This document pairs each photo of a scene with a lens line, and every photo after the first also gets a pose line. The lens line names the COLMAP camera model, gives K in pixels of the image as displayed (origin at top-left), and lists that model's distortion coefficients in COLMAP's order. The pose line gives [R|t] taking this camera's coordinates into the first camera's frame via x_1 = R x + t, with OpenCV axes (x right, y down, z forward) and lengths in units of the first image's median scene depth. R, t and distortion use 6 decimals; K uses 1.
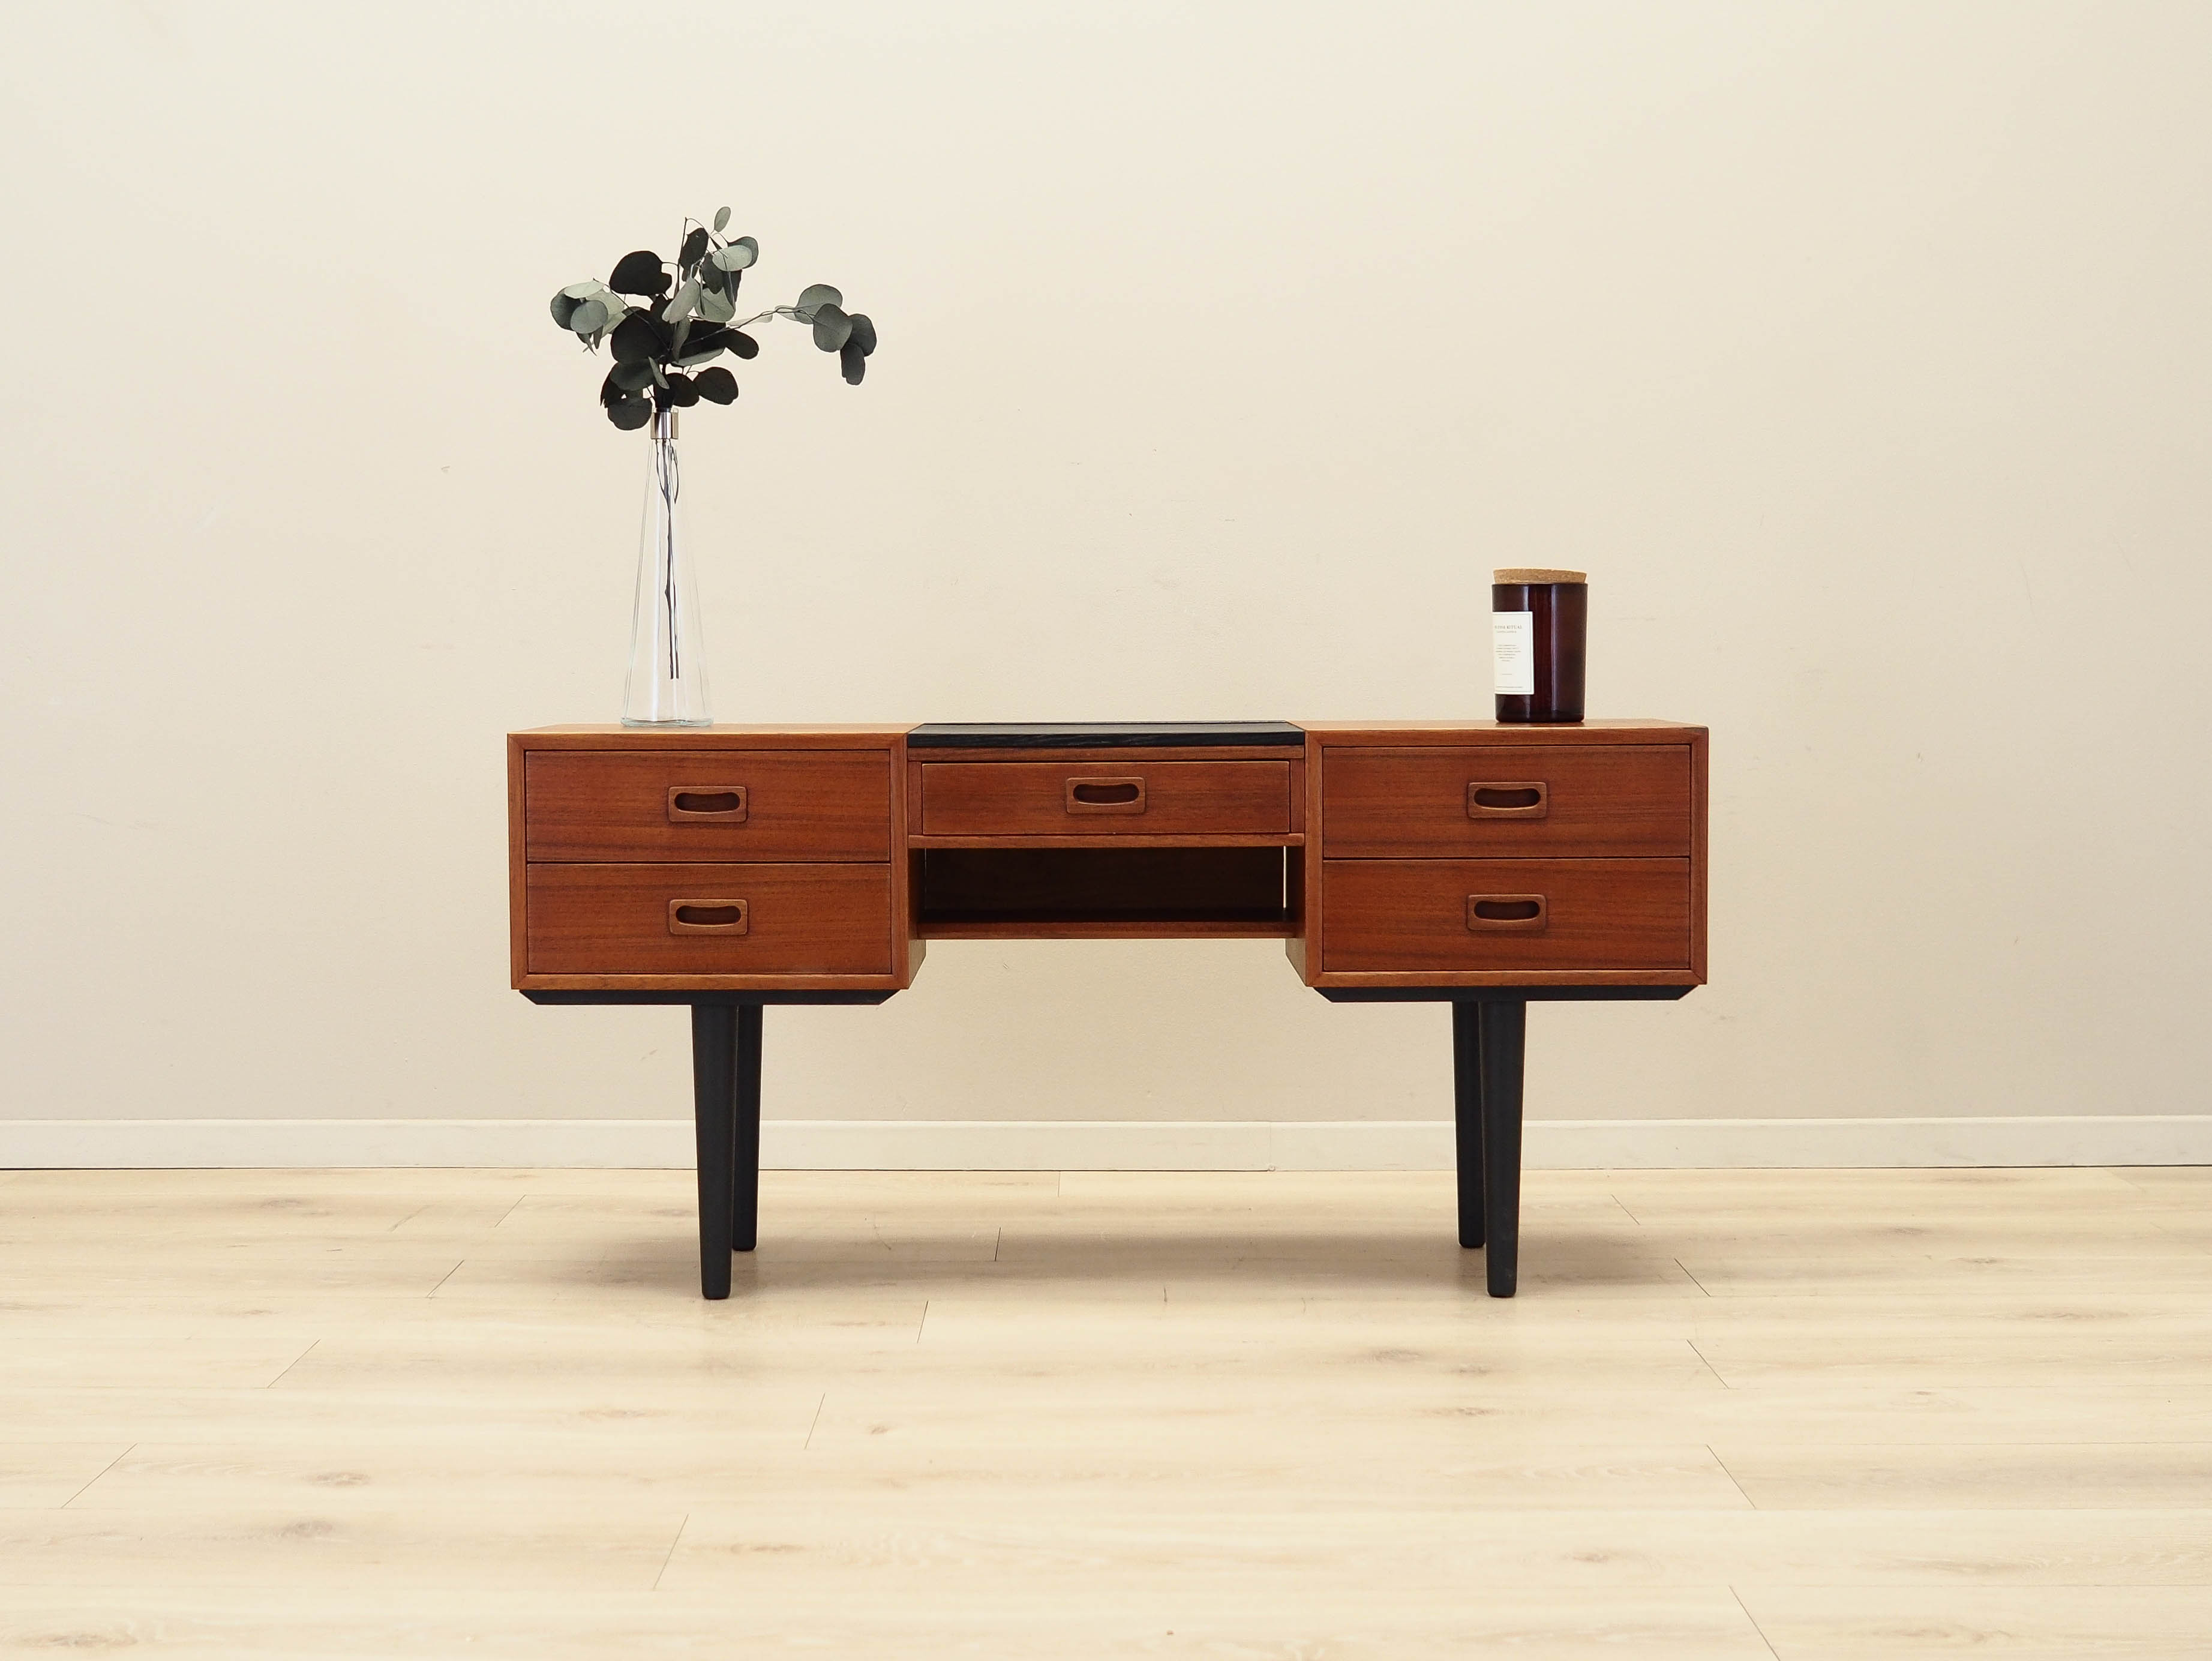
lens RADIAL K [[3003.7, 0, 1106.0], [0, 3003.7, 830.5], [0, 0, 1]] dist [-0.016867, -0.034795]
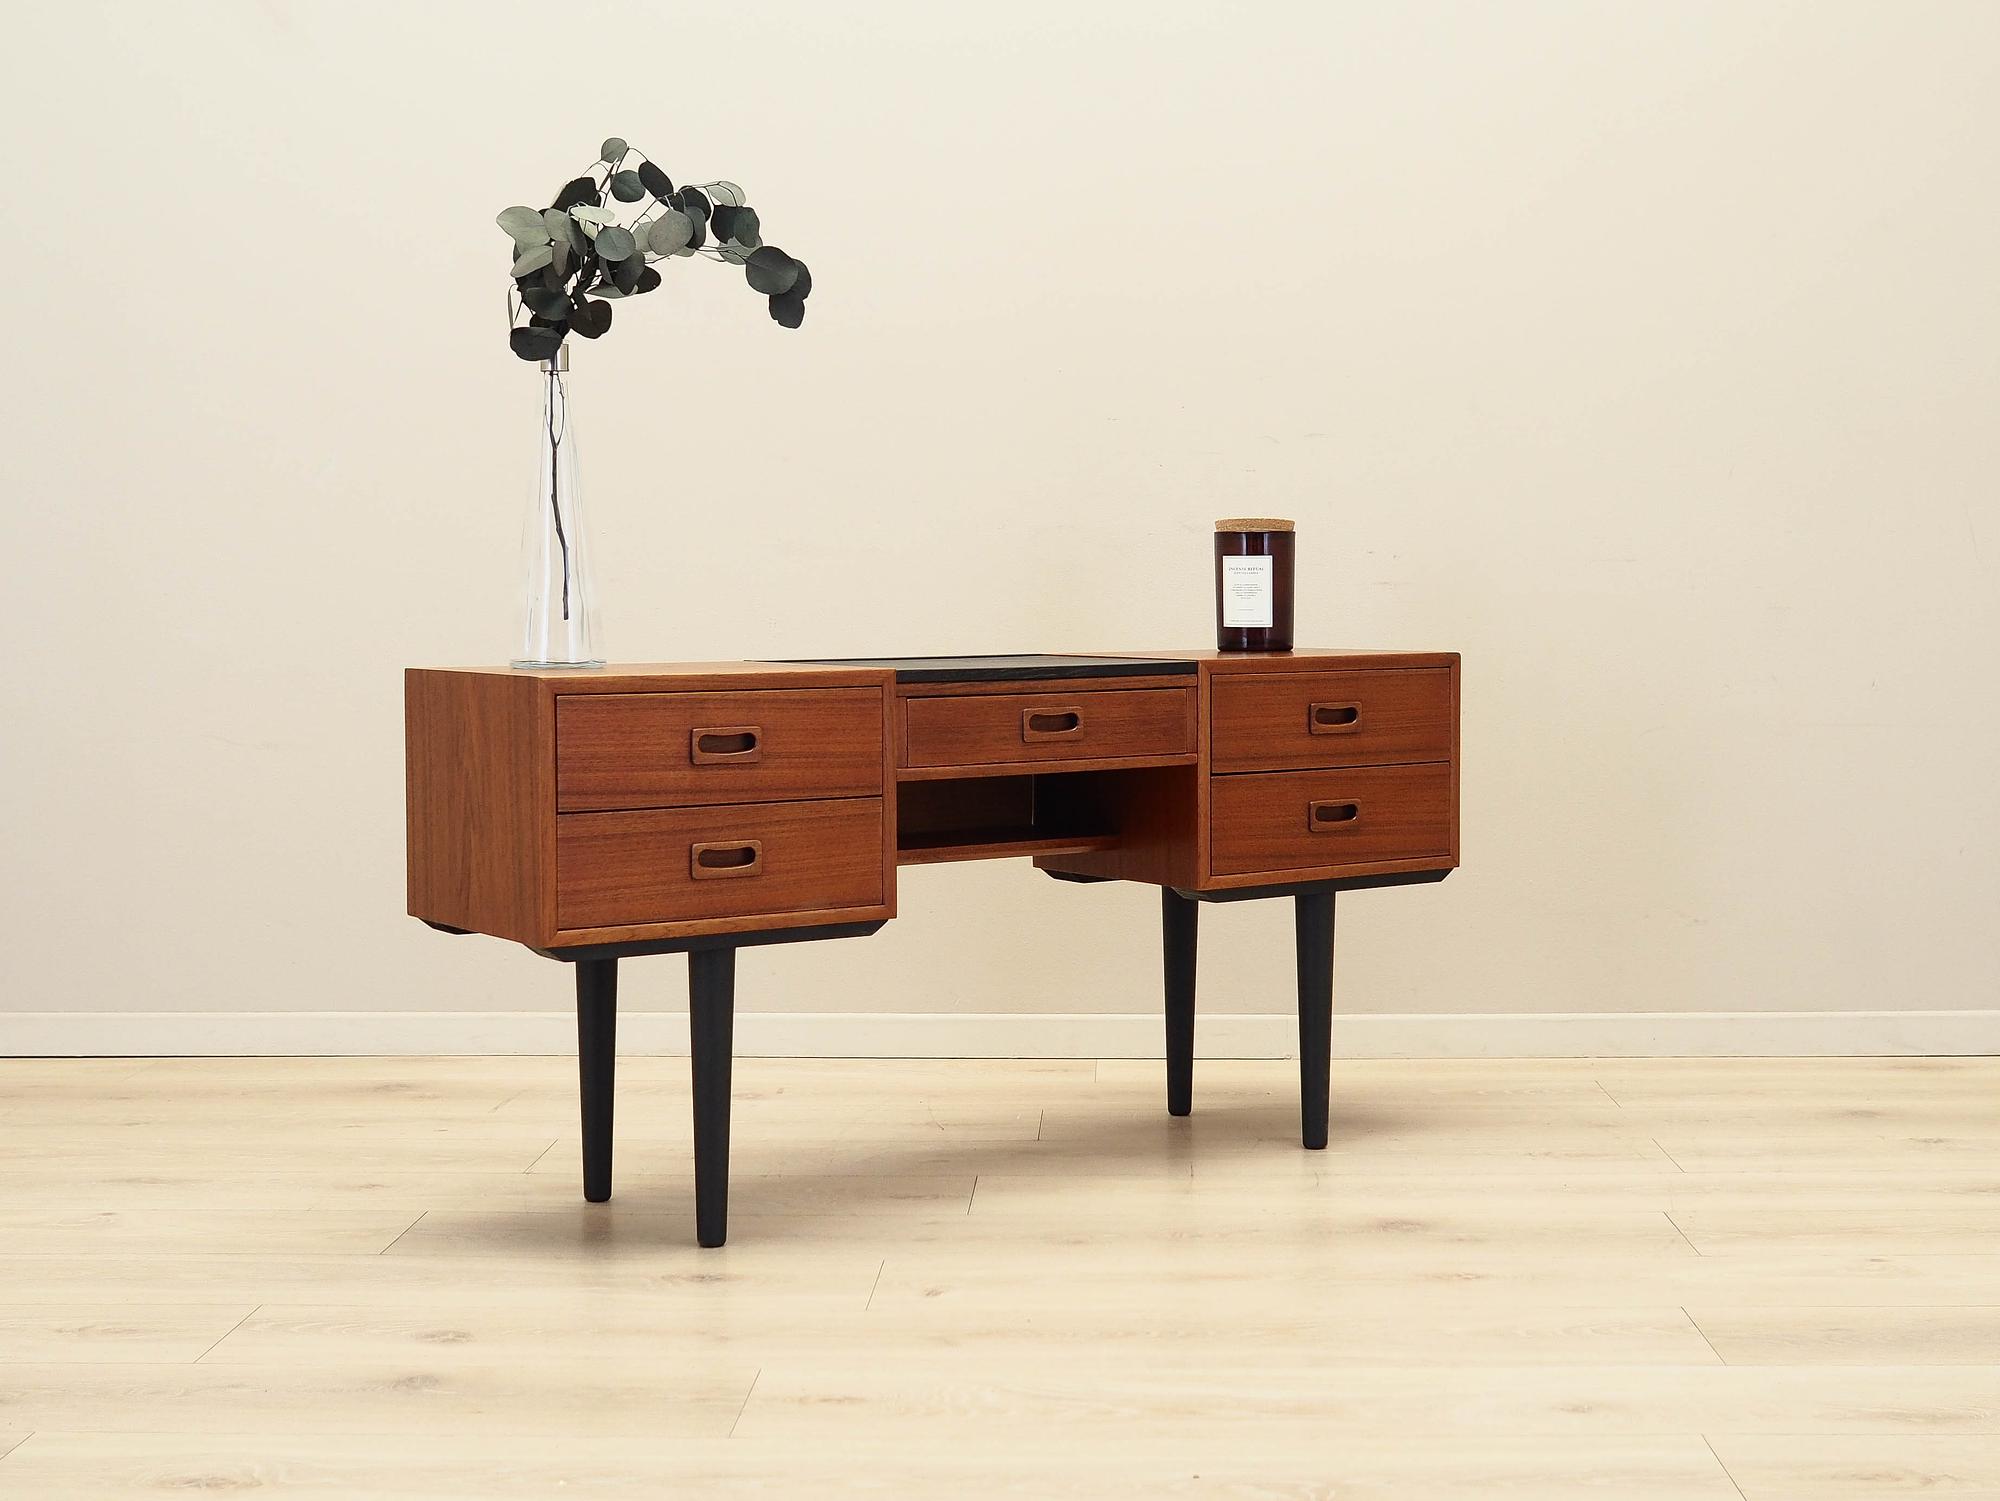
lens RADIAL K [[2715.5, 0, 1000.0], [0, 2715.5, 750.5], [0, 0, 1]] dist [-0.016867, -0.034795]
pose [[0.815971, -0.035239, 0.577018, -0.574078], [0.038132, 0.999247, 0.007101, -0.009915], [-0.576834, 0.016209, 0.816701, 0.218941]]
